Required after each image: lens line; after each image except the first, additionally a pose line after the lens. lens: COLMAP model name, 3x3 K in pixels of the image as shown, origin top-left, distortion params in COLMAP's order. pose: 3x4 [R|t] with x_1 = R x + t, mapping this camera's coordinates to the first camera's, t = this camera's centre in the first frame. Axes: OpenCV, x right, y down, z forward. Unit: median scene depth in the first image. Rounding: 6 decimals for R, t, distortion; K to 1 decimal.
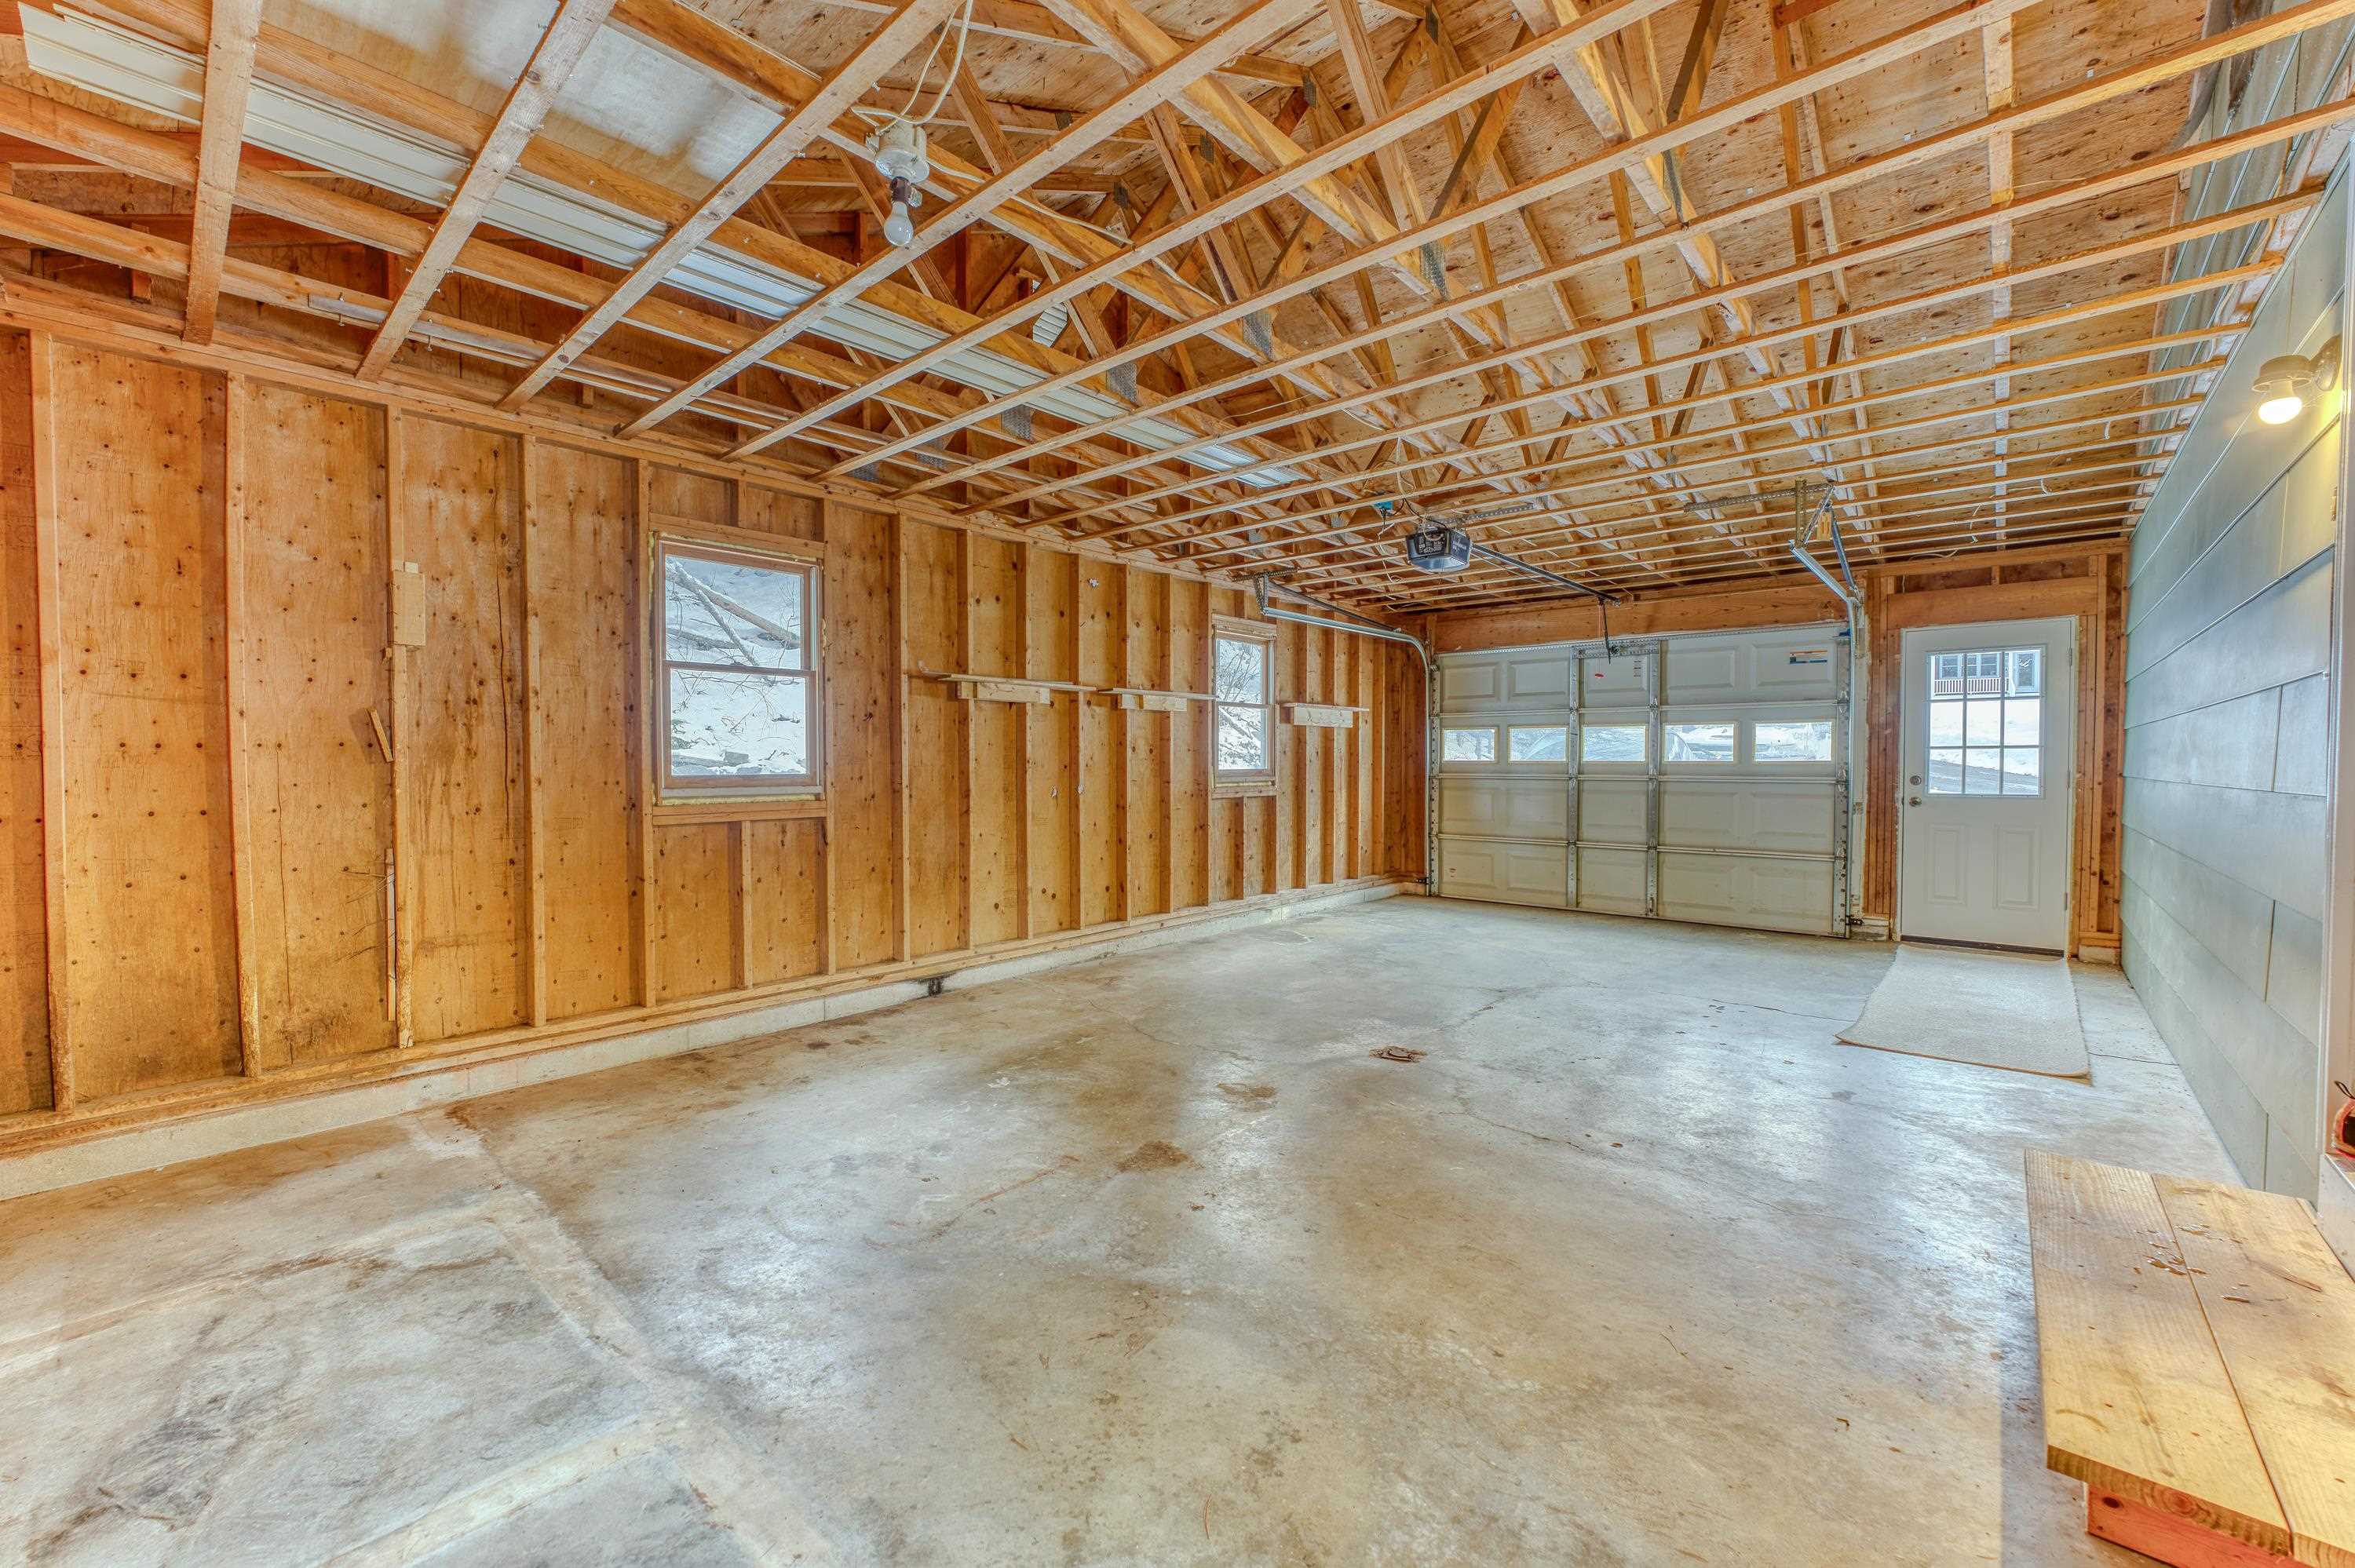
lens RADIAL K [[952.8, 0, 1177.5], [0, 952.8, 784.0], [0, 0, 1]] dist [-0.000436, 0.000006]
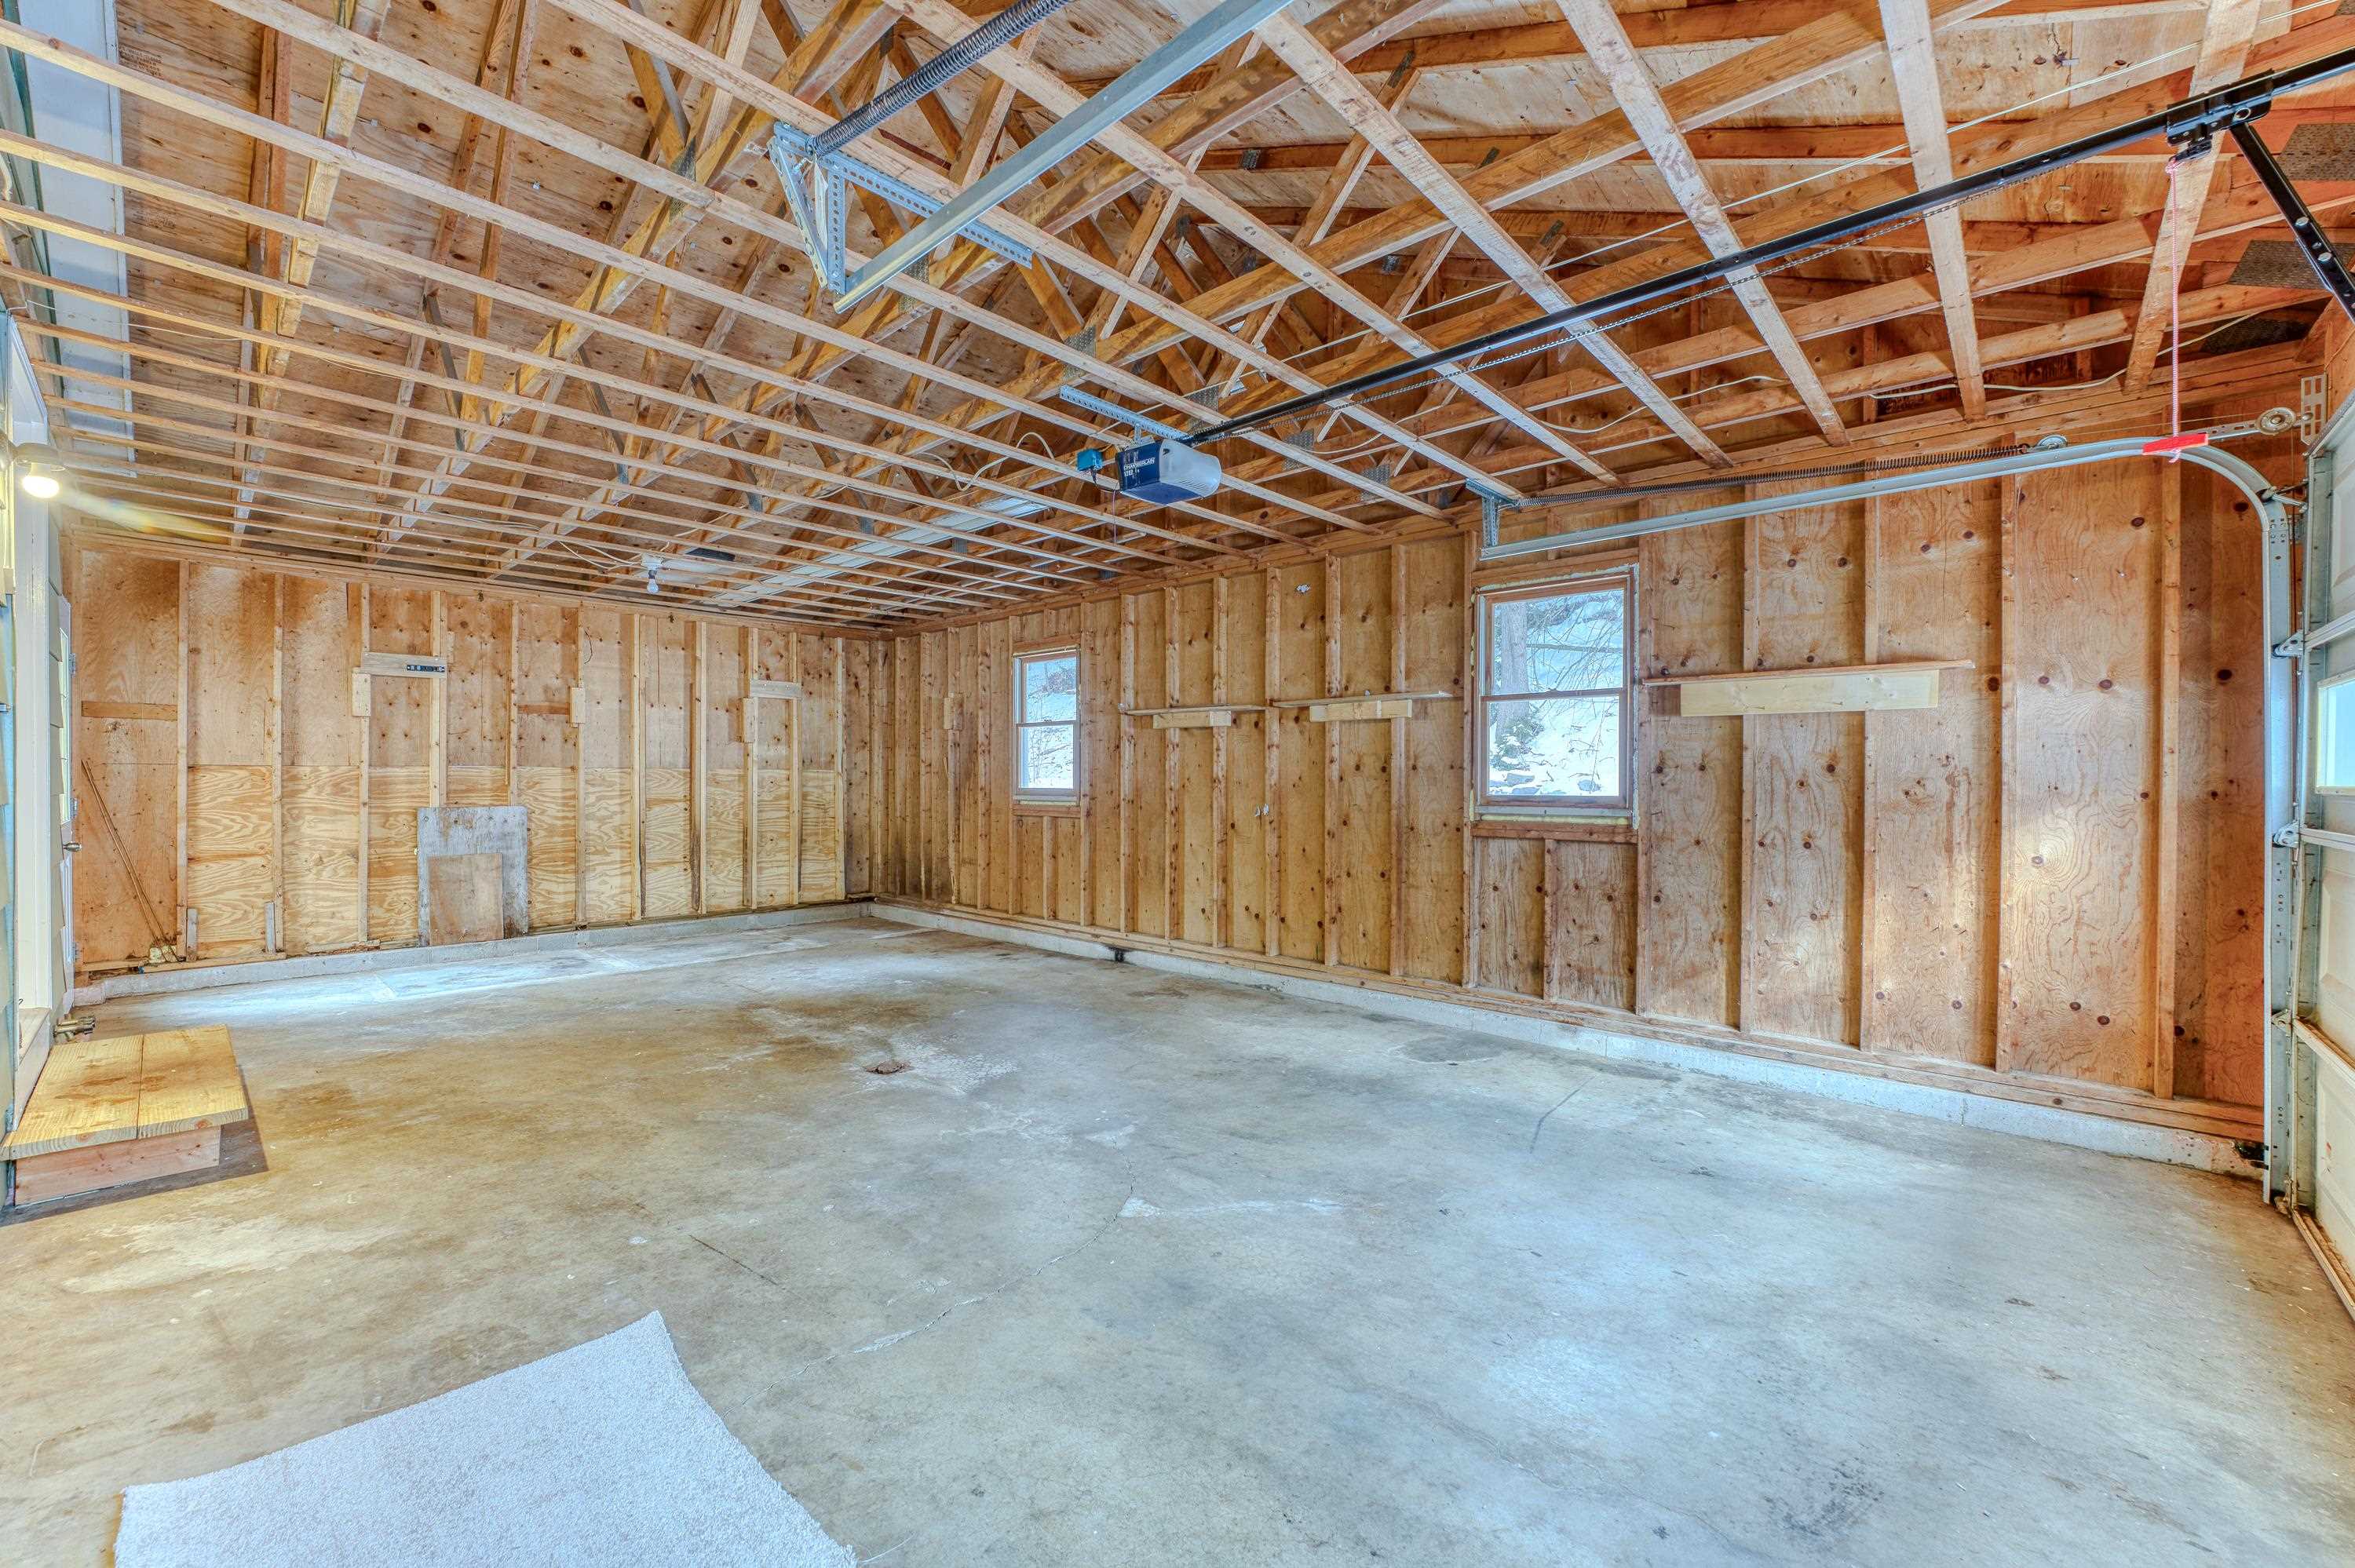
lens RADIAL K [[935.7, 0, 1188.0], [0, 935.7, 784.4], [0, 0, 1]] dist [-0.034798, -0.000018]
pose [[-0.014627, -0.001632, -0.999892, 0.861831], [-0.029020, 0.999578, -0.001207, -0.017623], [0.999472, 0.029000, -0.014668, 0.941081]]
